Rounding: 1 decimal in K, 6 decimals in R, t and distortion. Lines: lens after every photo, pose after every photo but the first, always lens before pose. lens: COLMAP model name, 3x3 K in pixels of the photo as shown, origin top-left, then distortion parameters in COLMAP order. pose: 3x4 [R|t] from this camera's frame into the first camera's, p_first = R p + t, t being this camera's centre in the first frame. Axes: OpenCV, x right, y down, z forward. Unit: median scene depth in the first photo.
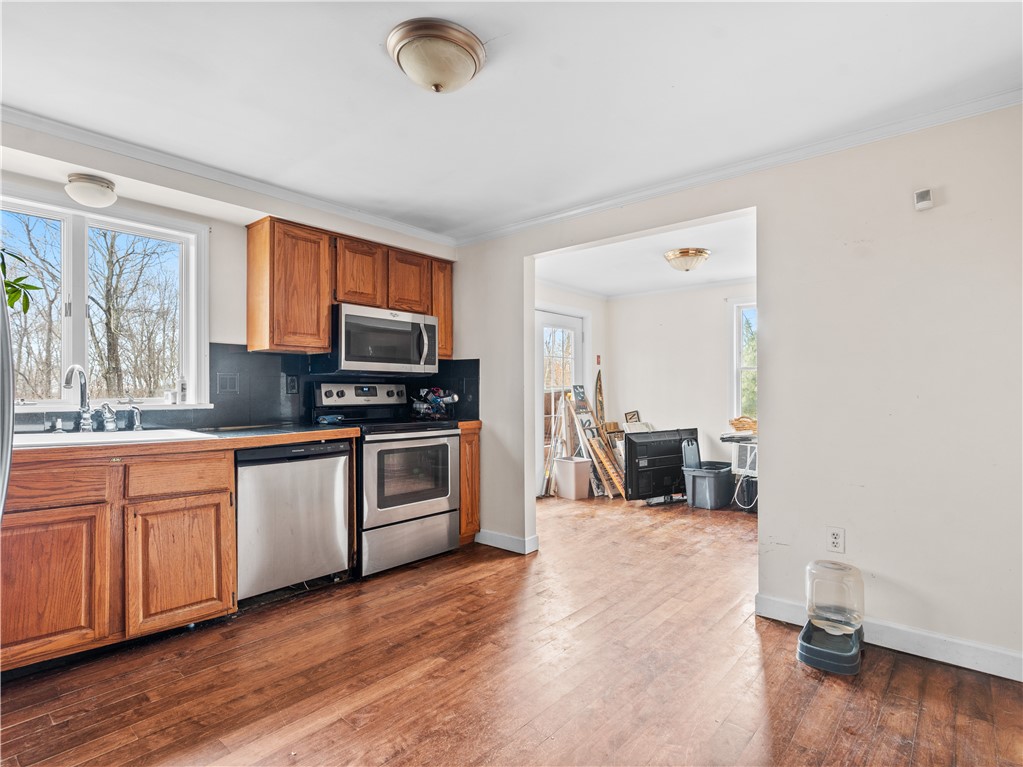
lens RADIAL K [[558.8, 0, 514.6], [0, 558.8, 385.5], [0, 0, 1]] dist [-0.021593, 0.002462]
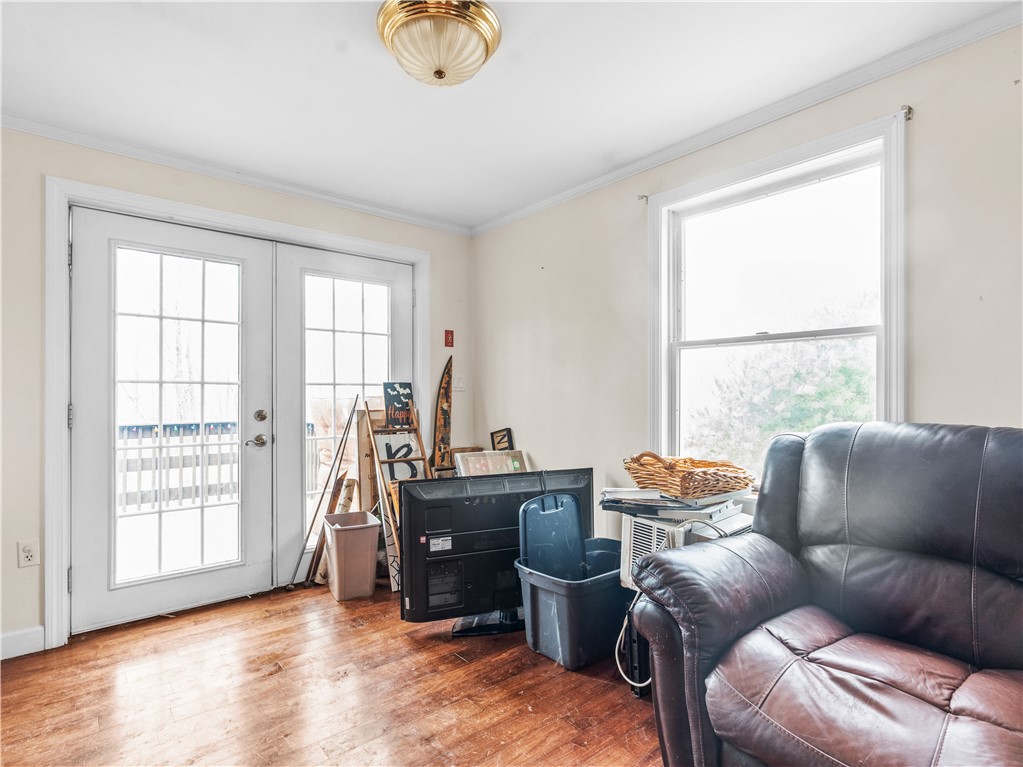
lens RADIAL K [[524.8, 0, 506.5], [0, 524.8, 392.7], [0, 0, 1]] dist [-0.009751, 0.002138]
pose [[0.981811, 0.004442, -0.189811, 0.496806], [-0.003401, 0.999977, 0.005813, 0.010011], [0.189832, -0.005061, 0.981803, 0.771973]]
